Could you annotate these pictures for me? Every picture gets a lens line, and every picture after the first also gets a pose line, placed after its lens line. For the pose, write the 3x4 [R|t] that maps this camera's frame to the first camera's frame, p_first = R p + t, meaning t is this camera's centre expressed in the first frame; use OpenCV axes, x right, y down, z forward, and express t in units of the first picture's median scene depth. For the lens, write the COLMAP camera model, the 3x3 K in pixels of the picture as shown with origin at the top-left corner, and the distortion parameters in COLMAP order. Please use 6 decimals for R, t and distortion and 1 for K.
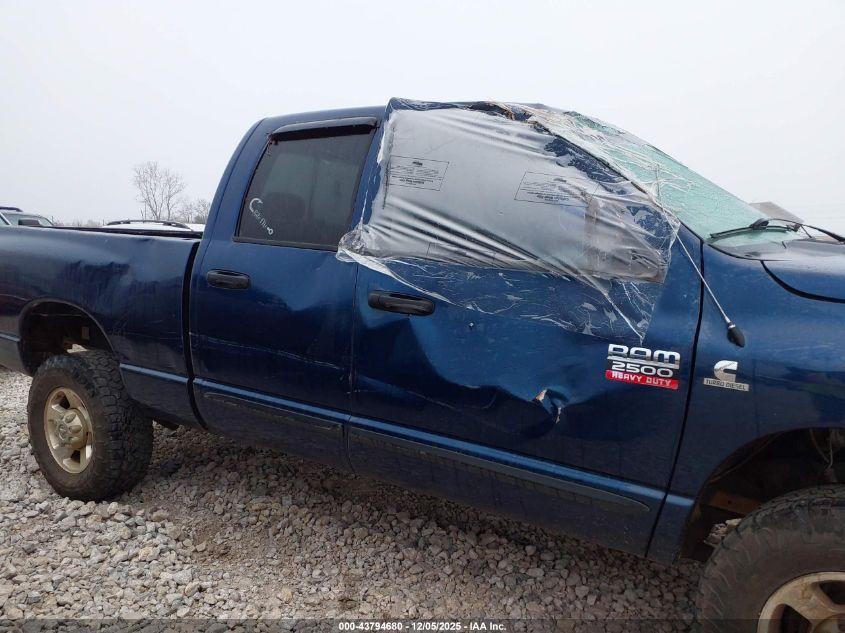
lens RADIAL K [[659.5, 0, 410.9], [0, 659.5, 340.5], [0, 0, 1]] dist [0.162880, -0.282072]
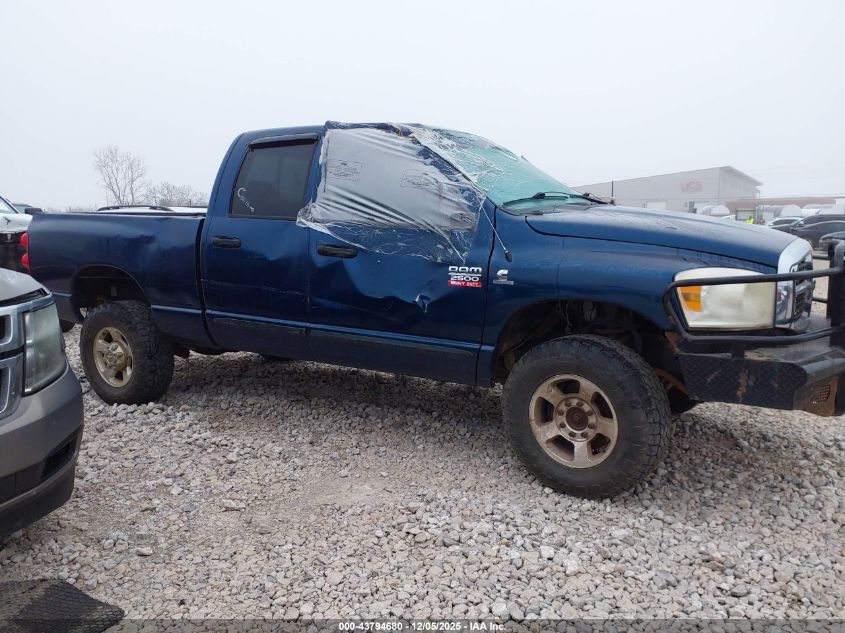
lens RADIAL K [[659.5, 0, 410.9], [0, 659.5, 340.5], [0, 0, 1]] dist [0.162880, -0.282072]
pose [[0.998266, -0.043823, 0.039306, 0.089178], [0.042402, 0.998441, 0.036299, 0.108018], [-0.040836, -0.034569, 0.998568, -0.627616]]
